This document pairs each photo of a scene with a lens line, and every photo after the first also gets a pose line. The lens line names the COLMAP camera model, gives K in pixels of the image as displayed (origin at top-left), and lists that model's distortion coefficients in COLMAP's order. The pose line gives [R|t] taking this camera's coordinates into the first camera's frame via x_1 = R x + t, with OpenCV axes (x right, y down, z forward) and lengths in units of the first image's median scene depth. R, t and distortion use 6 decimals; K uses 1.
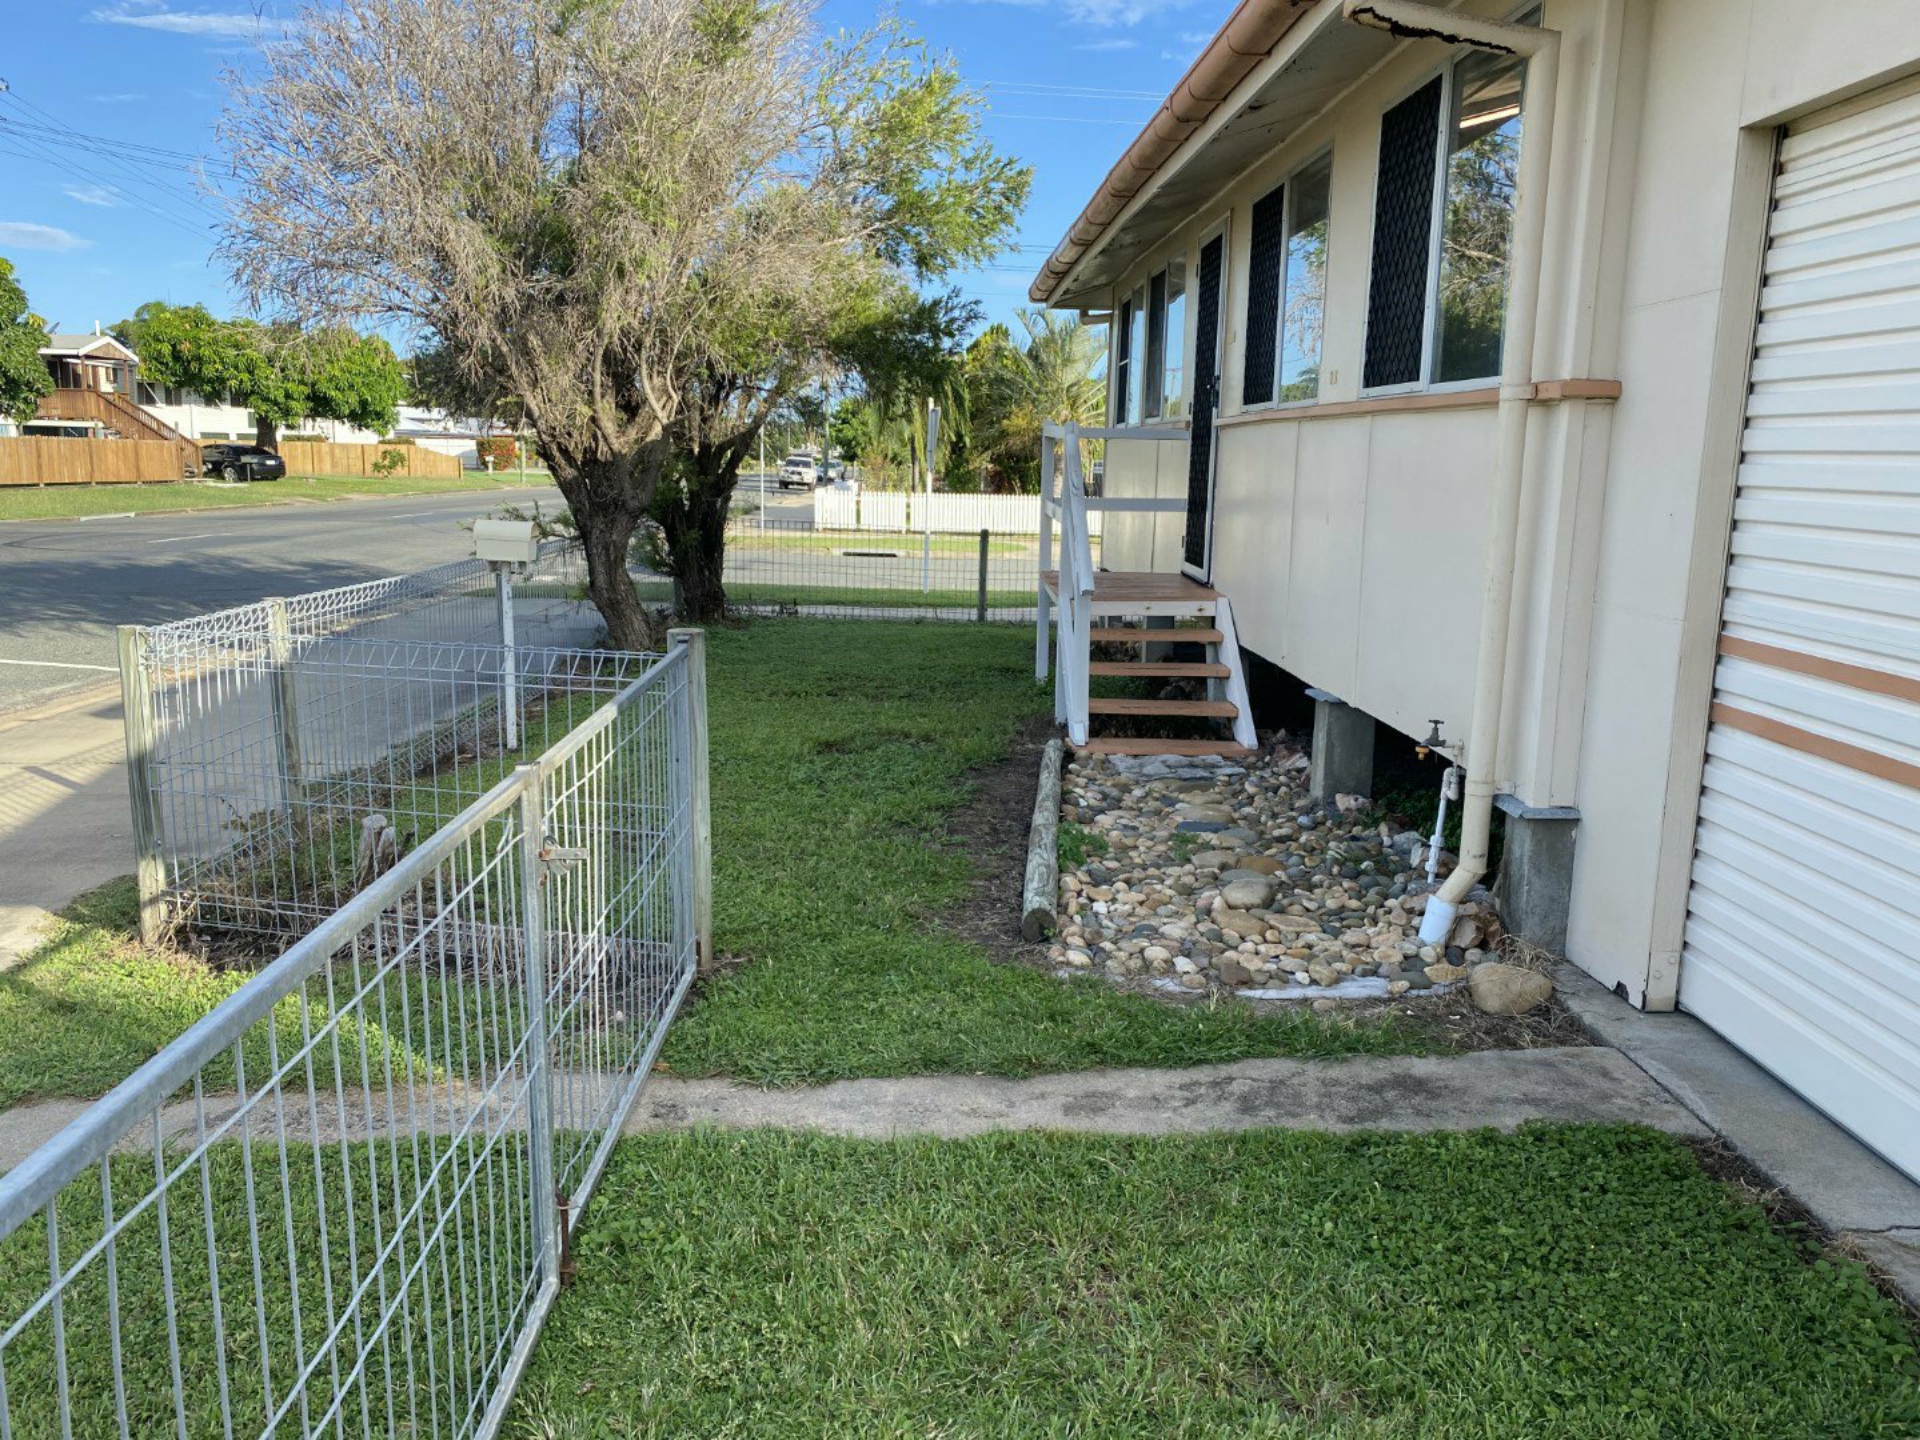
lens RADIAL K [[1491.1, 0, 959.3], [0, 1491.1, 725.2], [0, 0, 1]] dist [0.054975, 0.008987]
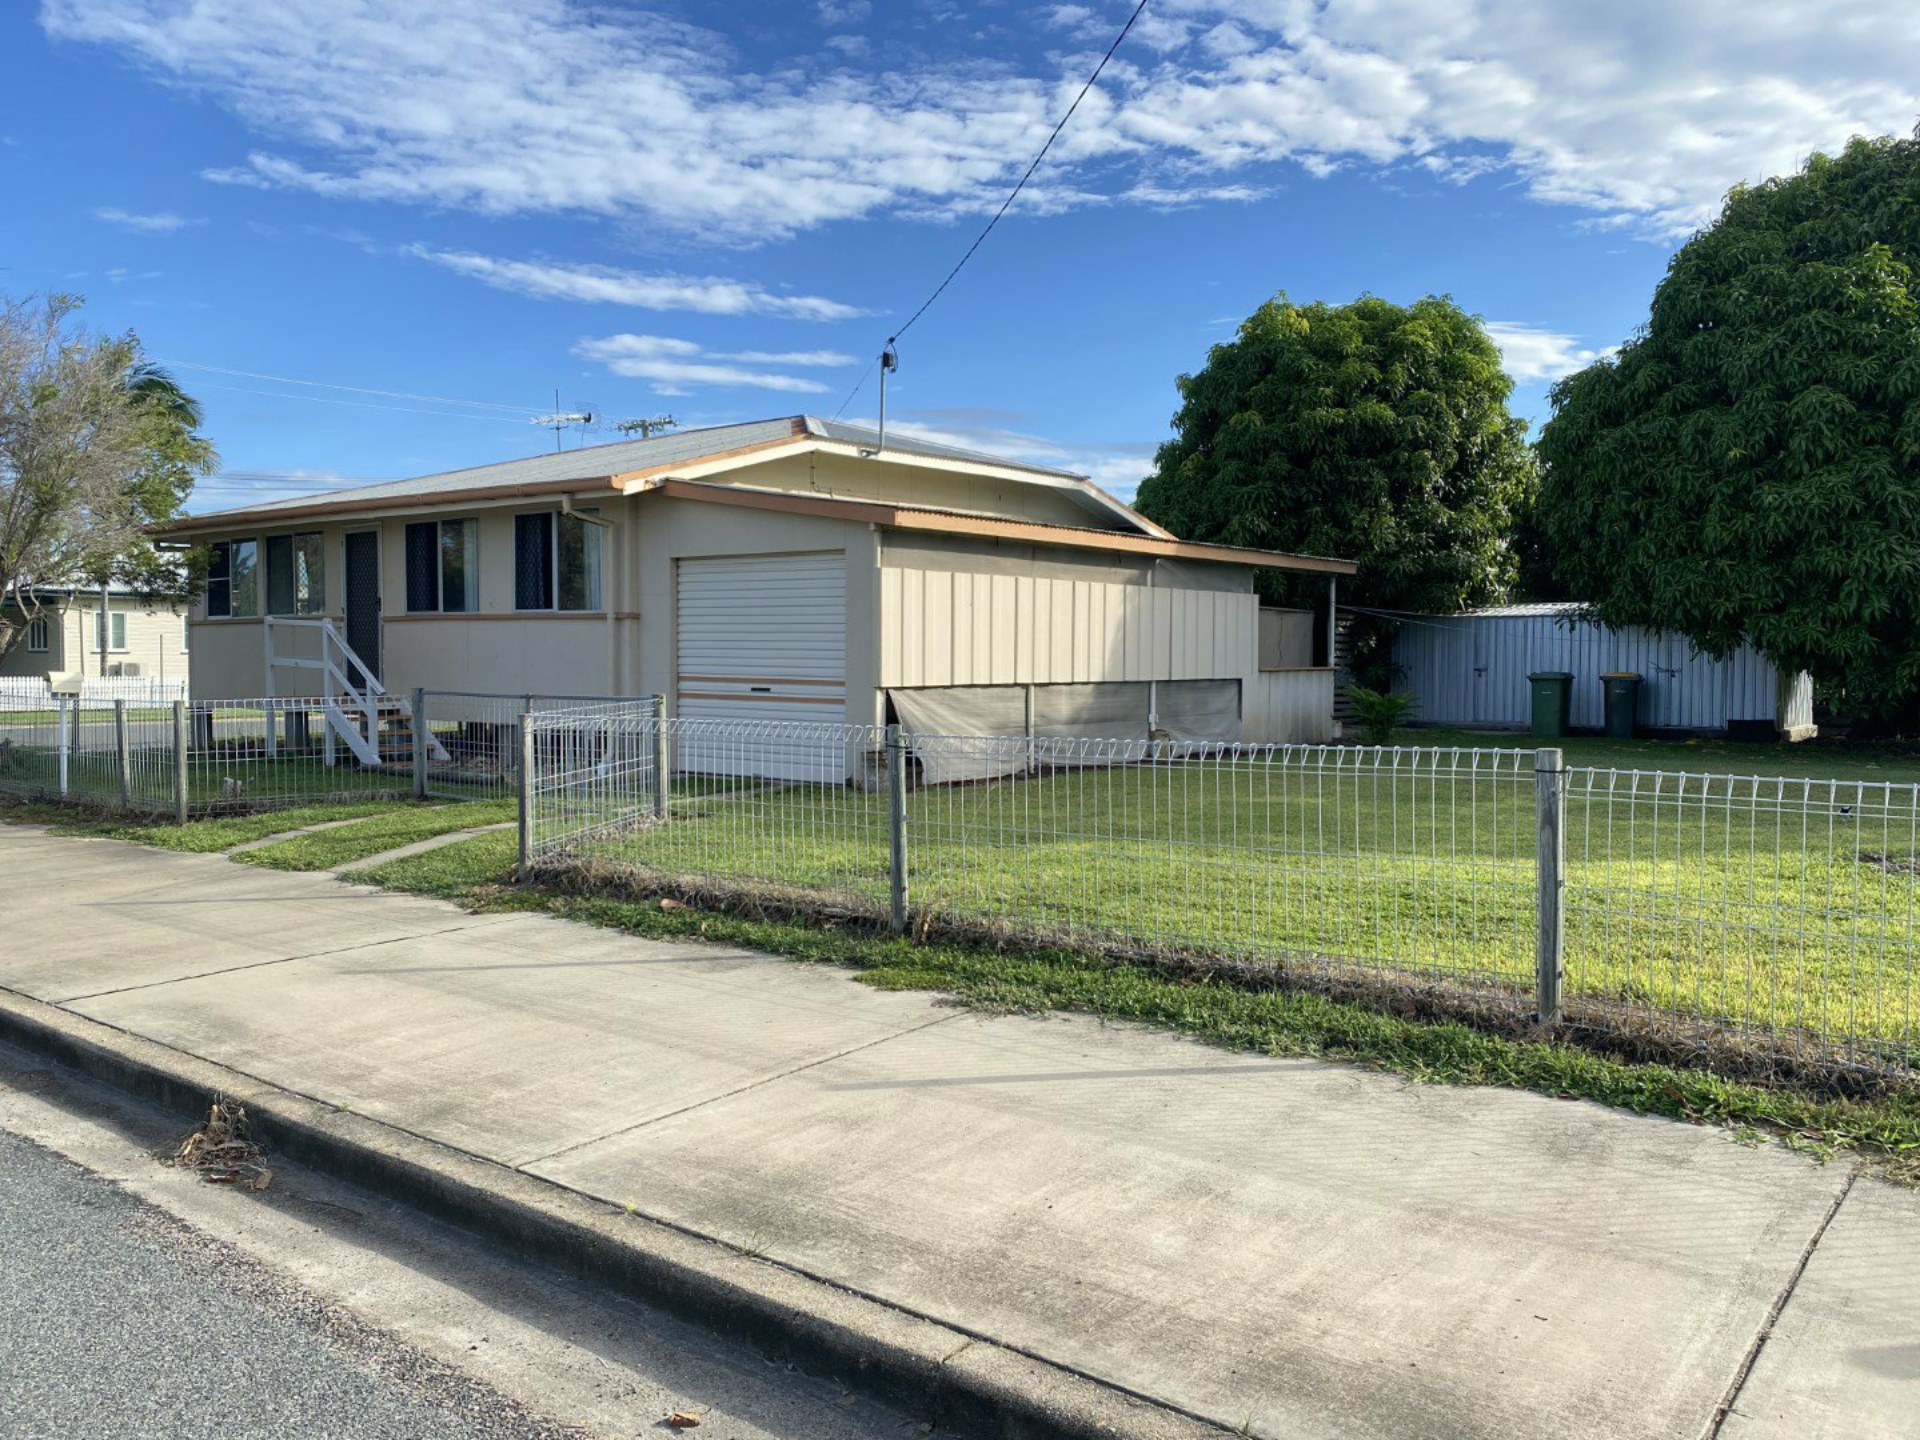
lens RADIAL K [[1491.1, 0, 960.4], [0, 1491.1, 718.7], [0, 0, 1]] dist [0.054975, 0.008987]
pose [[0.632121, -0.047600, 0.773406, -2.151490], [0.148165, 0.987120, -0.060345, 0.413417], [-0.760572, 0.152737, 0.631032, -2.116892]]
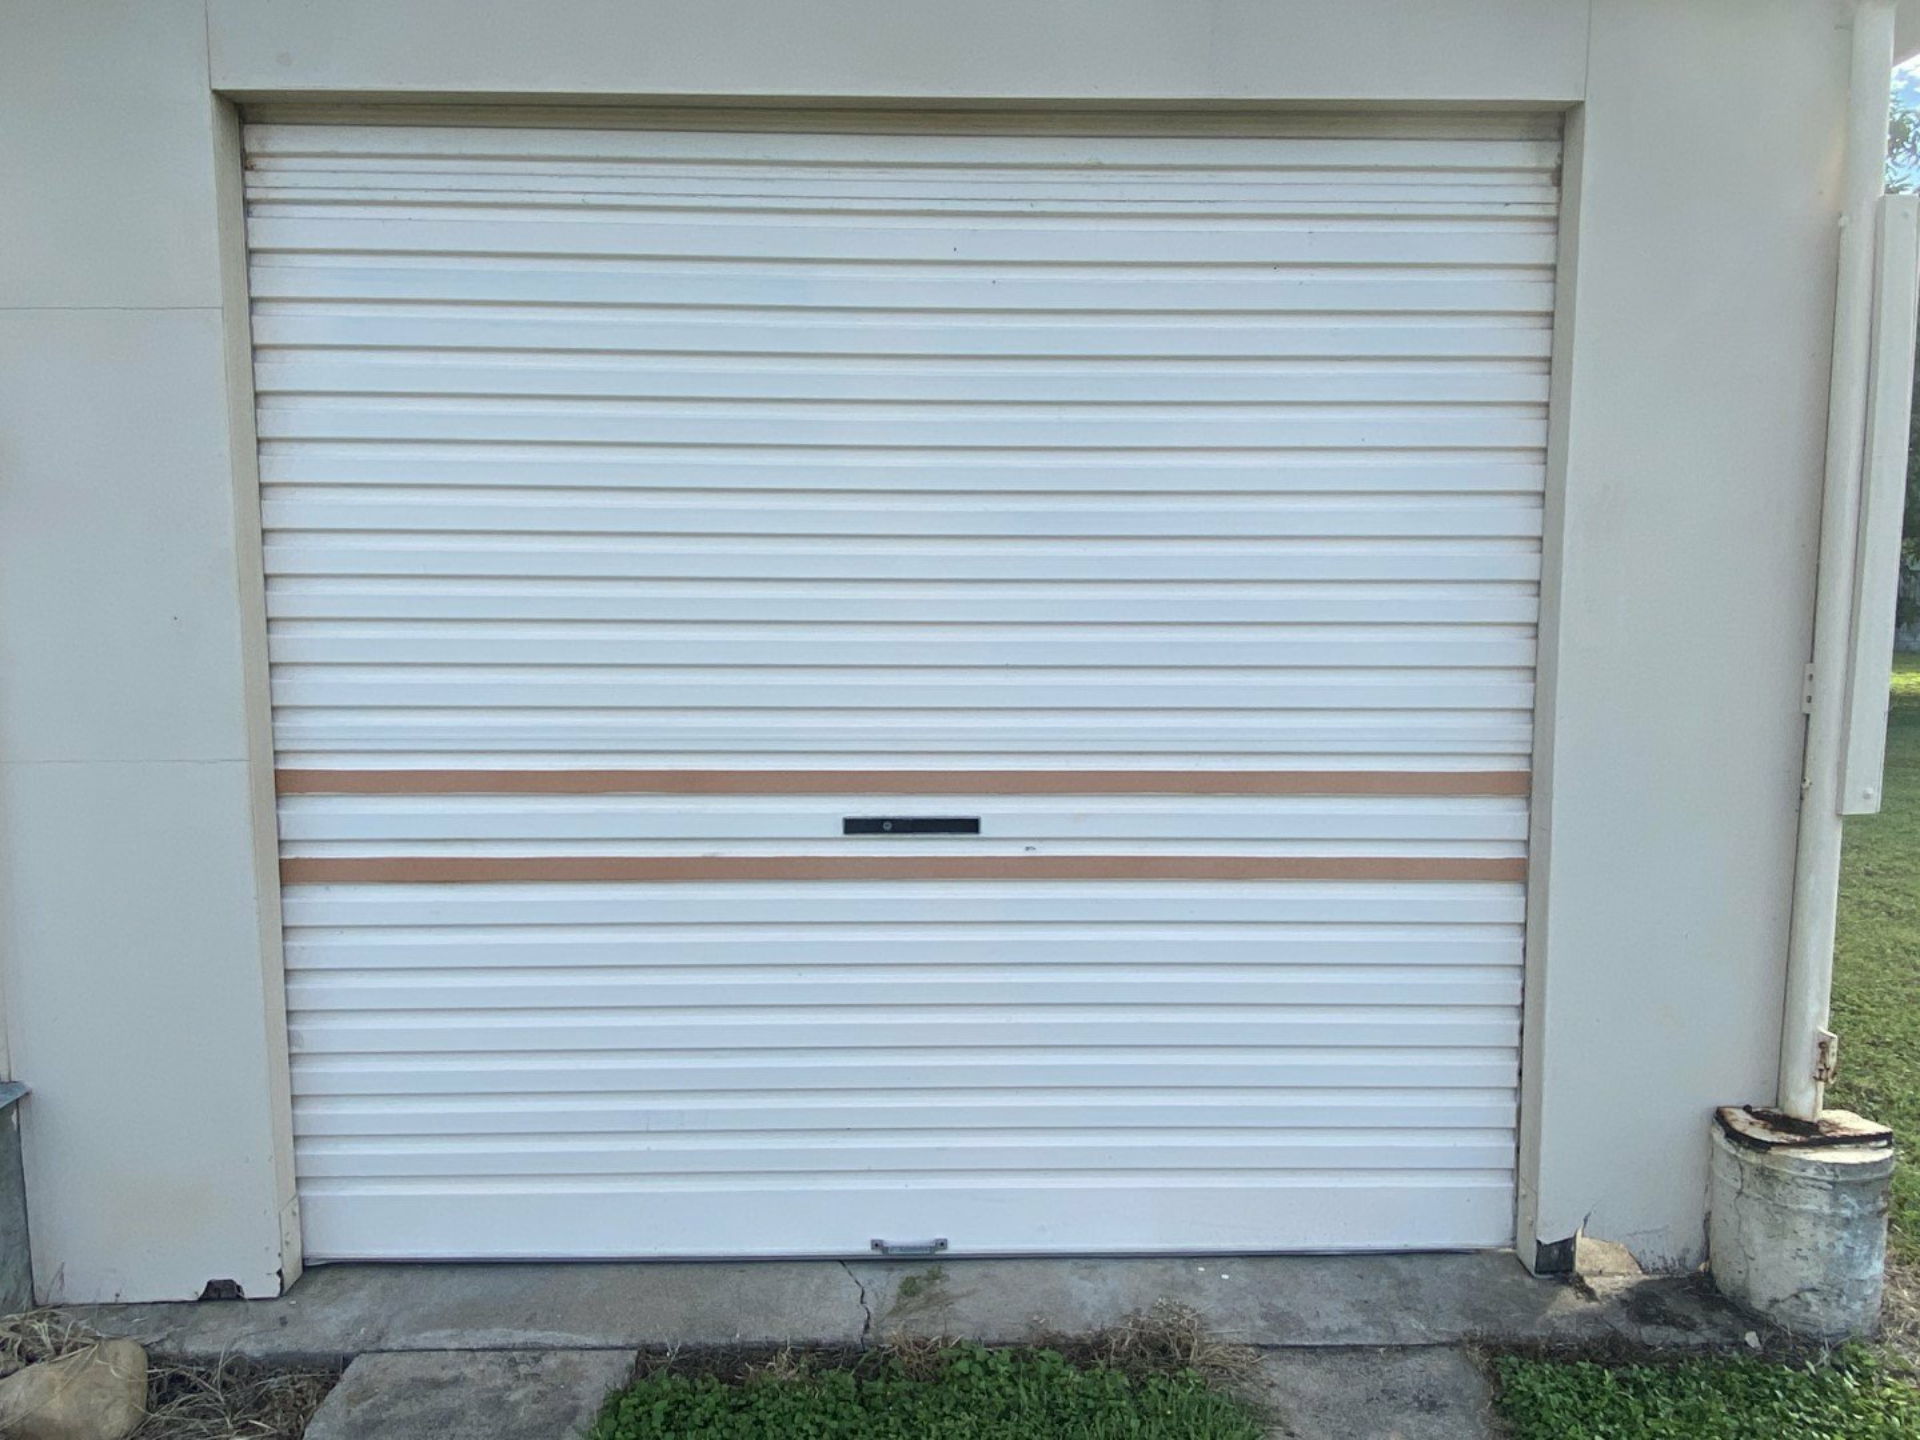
lens RADIAL K [[1349.5, 0, 959.4], [0, 1349.5, 723.1], [0, 0, 1]] dist [0.005090, 0.000891]
pose [[0.012121, -0.121682, 0.992495, -0.158165], [0.183825, 0.975922, 0.117405, -0.098520], [-0.982884, 0.181022, 0.034197, 0.645194]]
